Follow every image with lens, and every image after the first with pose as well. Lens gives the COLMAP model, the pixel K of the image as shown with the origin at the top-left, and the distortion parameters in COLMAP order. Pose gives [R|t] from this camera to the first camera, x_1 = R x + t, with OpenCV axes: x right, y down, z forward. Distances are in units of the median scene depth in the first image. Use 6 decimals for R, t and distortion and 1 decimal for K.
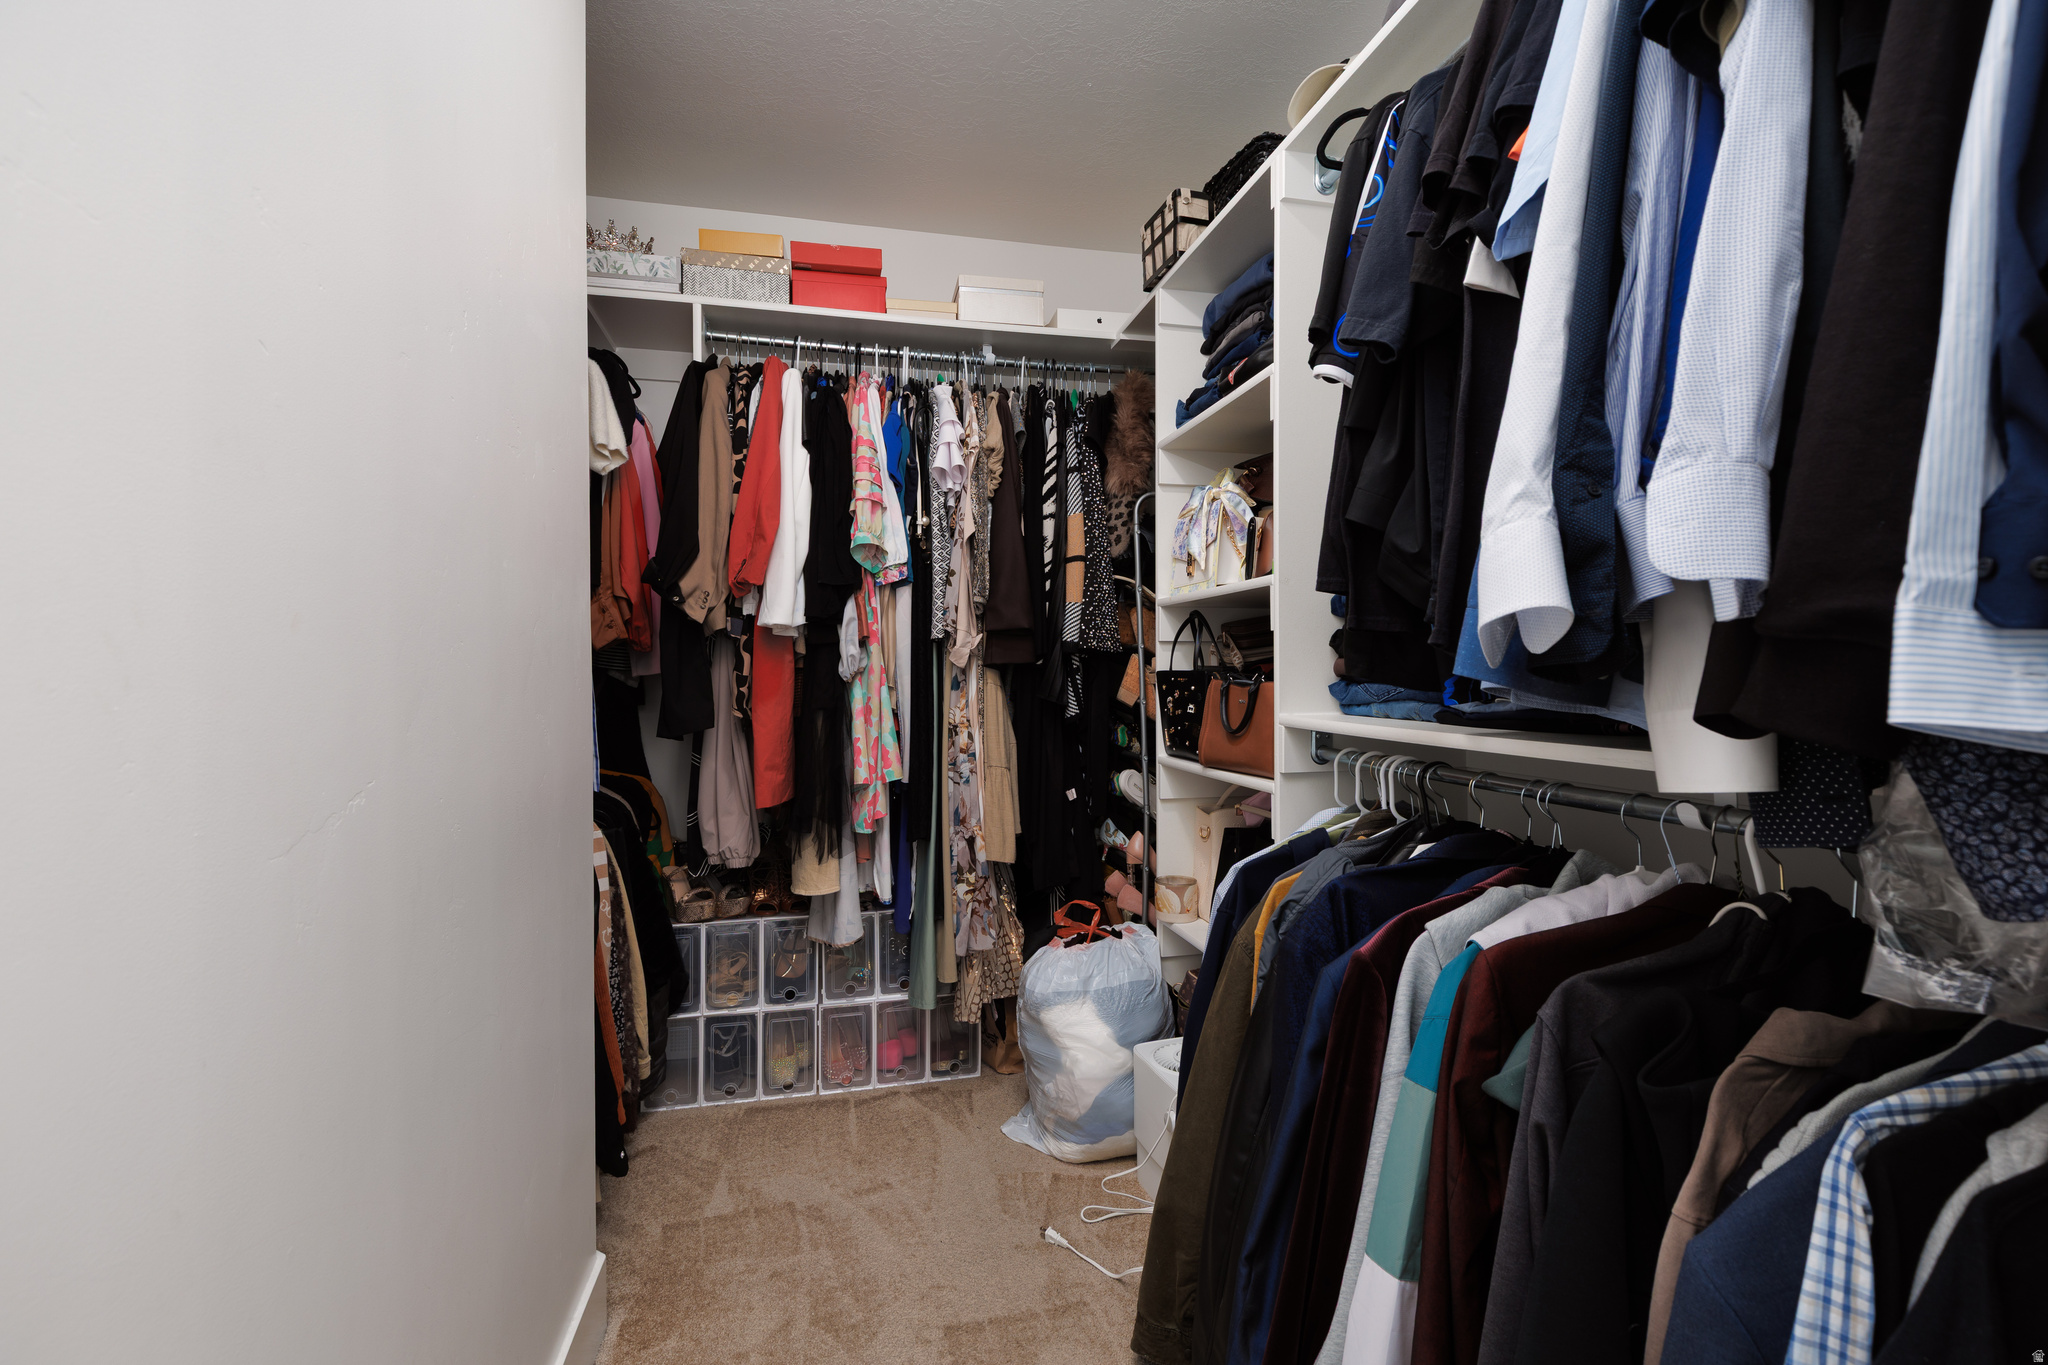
lens RADIAL K [[924.8, 0, 1025.7], [0, 924.8, 676.8], [0, 0, 1]] dist [0.012807, 0.000820]
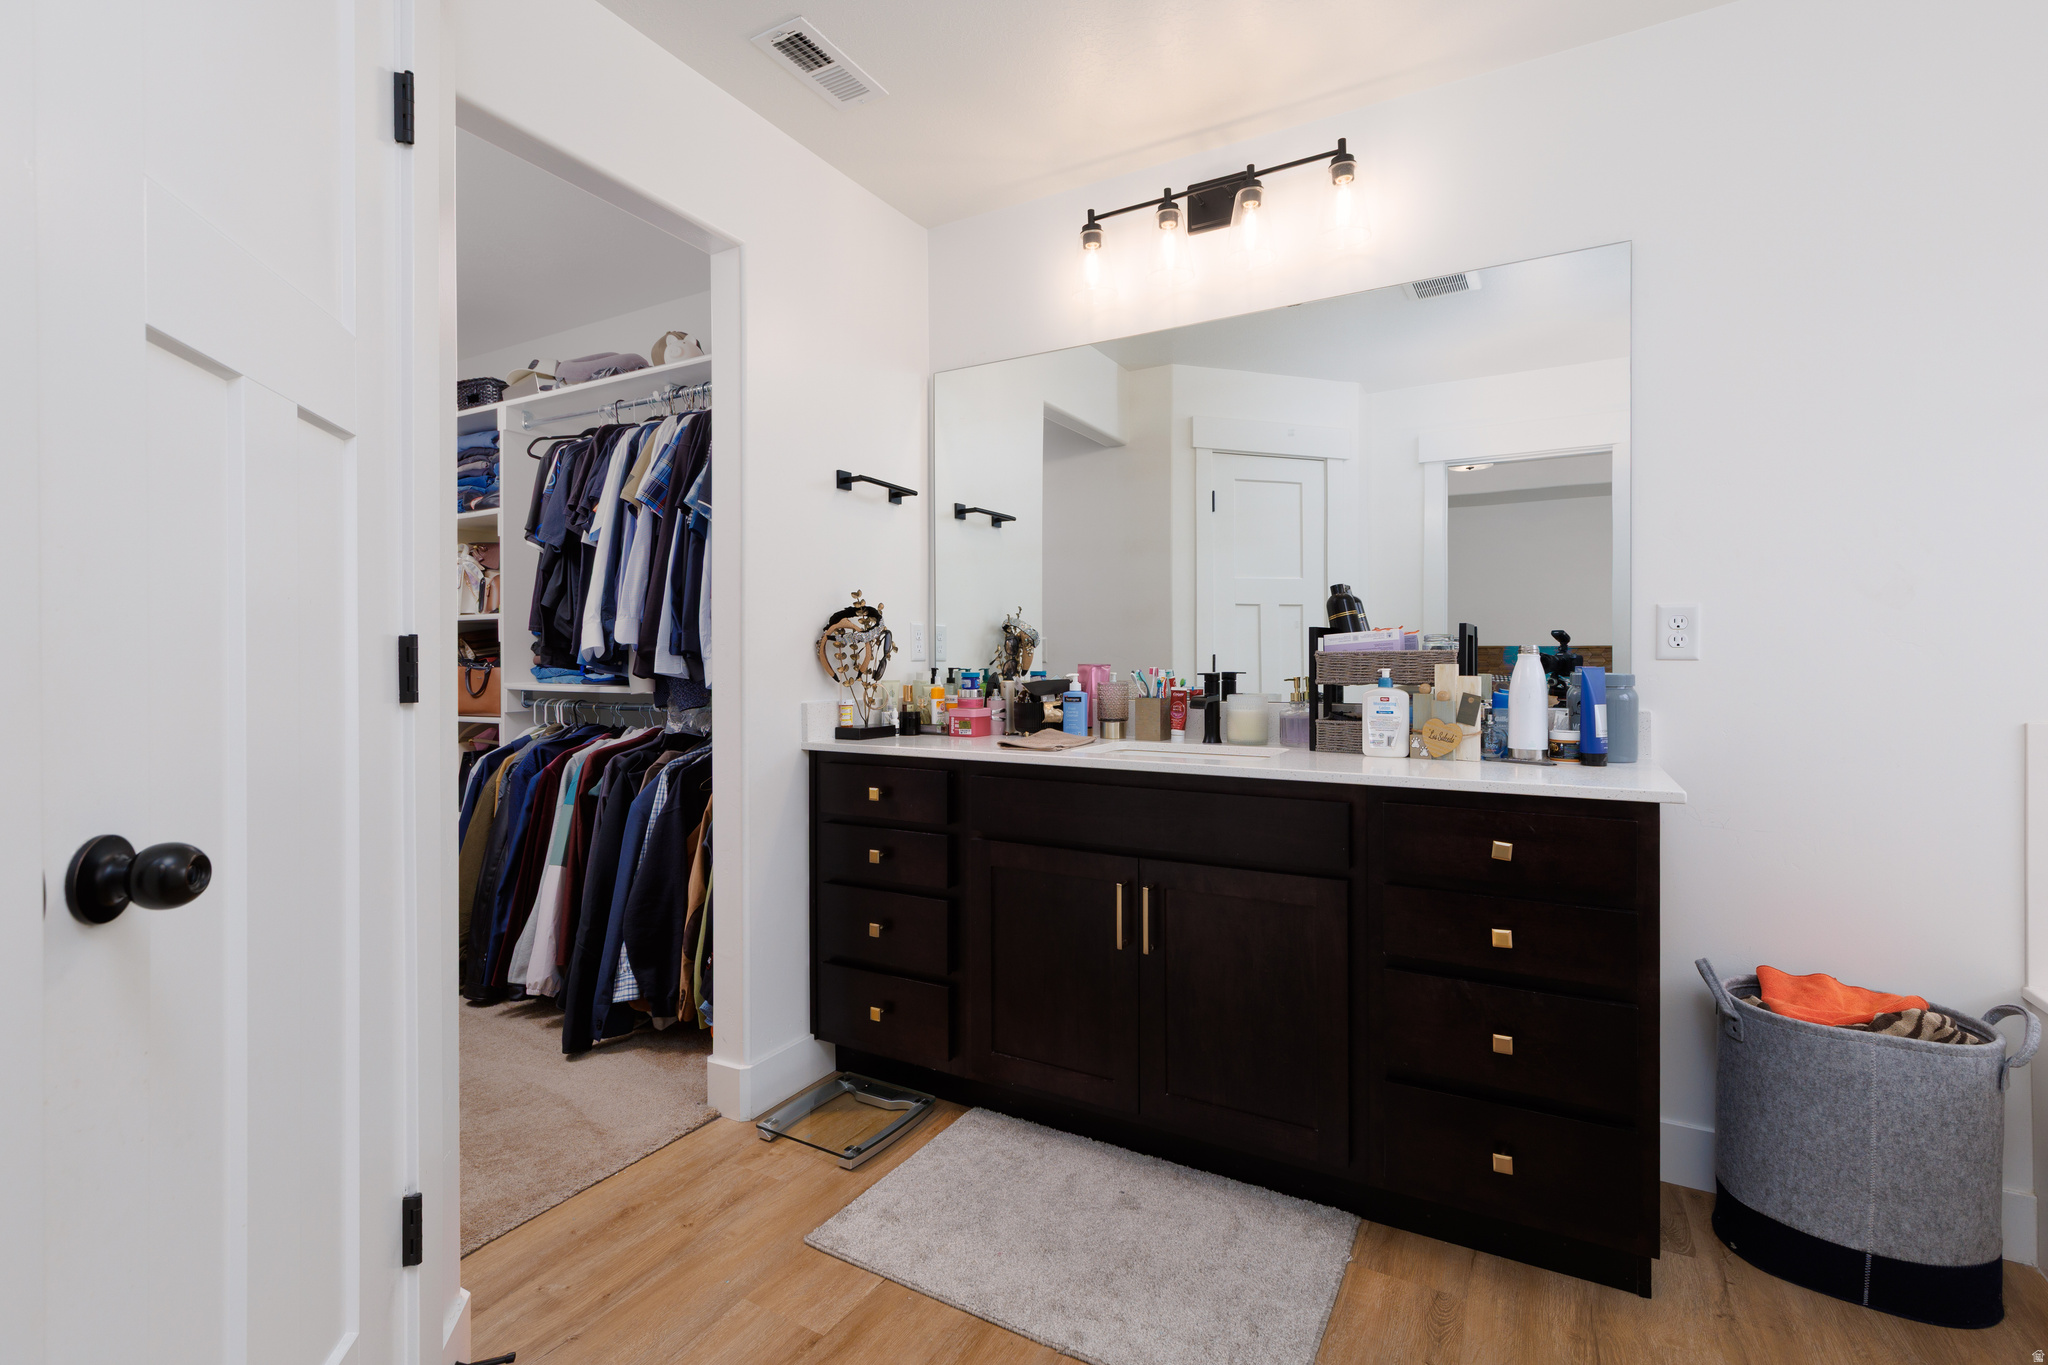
lens RADIAL K [[924.8, 0, 1031.5], [0, 924.8, 674.1], [0, 0, 1]] dist [0.012807, 0.000820]
pose [[0.675062, -0.003562, 0.737752, -0.610679], [-0.001066, 0.999983, 0.005804, 0.009646], [-0.737760, -0.004705, 0.675047, -1.673171]]
